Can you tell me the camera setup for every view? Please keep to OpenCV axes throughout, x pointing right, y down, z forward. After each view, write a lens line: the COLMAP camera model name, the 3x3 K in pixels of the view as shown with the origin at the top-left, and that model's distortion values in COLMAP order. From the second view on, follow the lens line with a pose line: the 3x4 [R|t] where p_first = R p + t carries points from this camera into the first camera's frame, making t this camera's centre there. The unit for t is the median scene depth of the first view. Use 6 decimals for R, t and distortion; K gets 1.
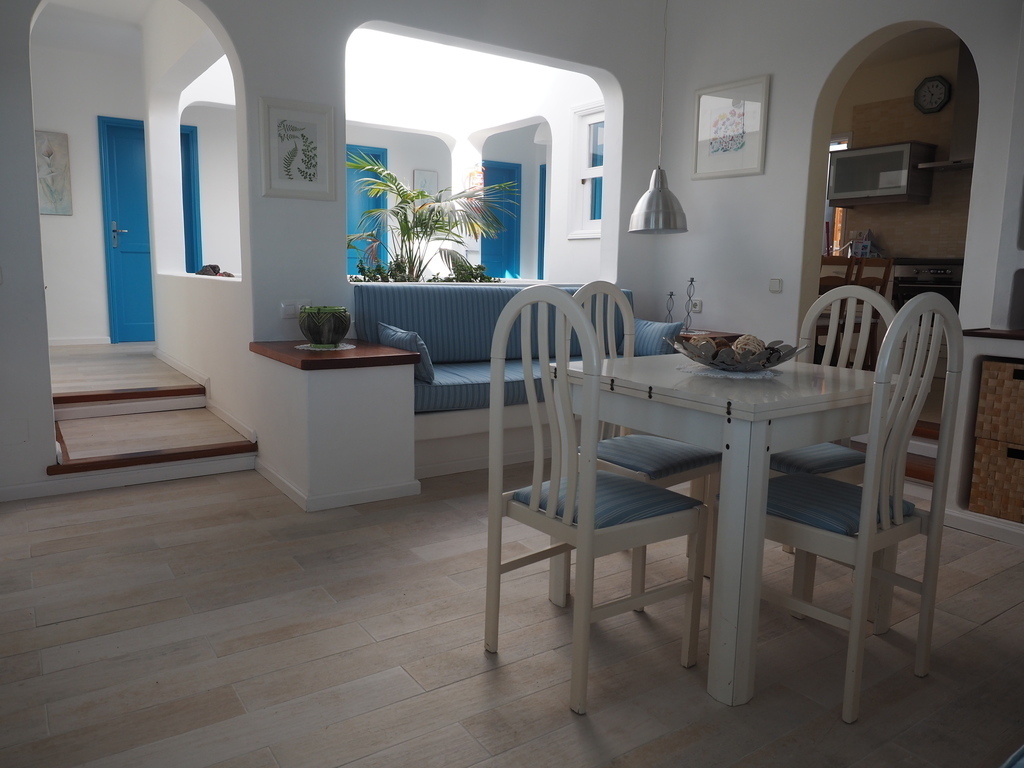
lens RADIAL K [[745.5, 0, 515.1], [0, 745.5, 383.3], [0, 0, 1]] dist [-0.010903, 0.002415]
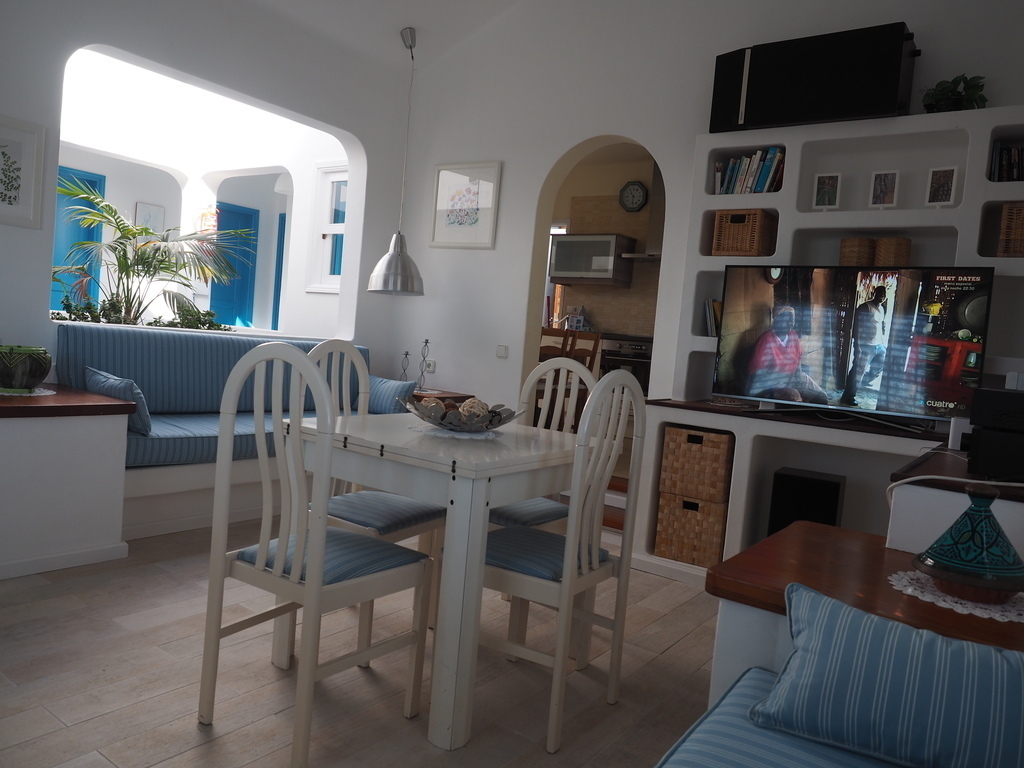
lens RADIAL K [[745.5, 0, 515.1], [0, 745.5, 383.3], [0, 0, 1]] dist [-0.010903, 0.002415]
pose [[0.938404, 0.044409, 0.342675, -0.003809], [-0.019217, 0.996879, -0.076565, -0.003442], [-0.345006, 0.065264, 0.936329, -0.031753]]
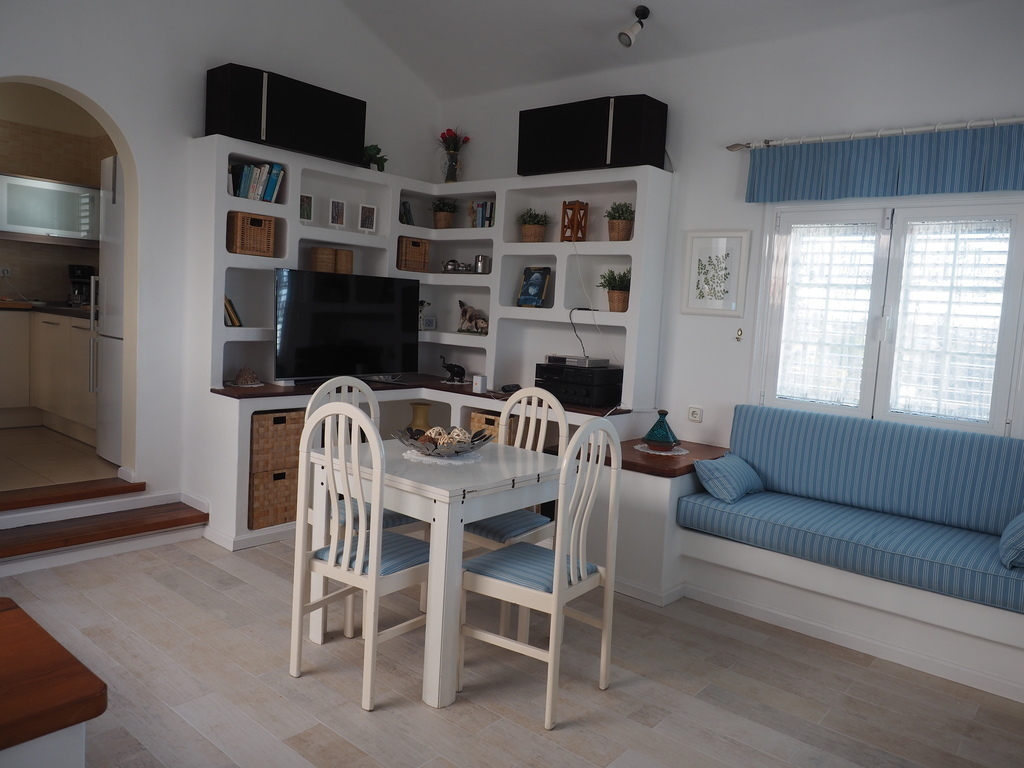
lens RADIAL K [[745.5, 0, 515.1], [0, 745.5, 383.3], [0, 0, 1]] dist [-0.010903, 0.002415]
pose [[-0.260246, -0.125702, 0.957325, -0.728356], [0.079471, 0.985337, 0.150984, -0.243980], [-0.962266, 0.115372, -0.246440, 0.862286]]
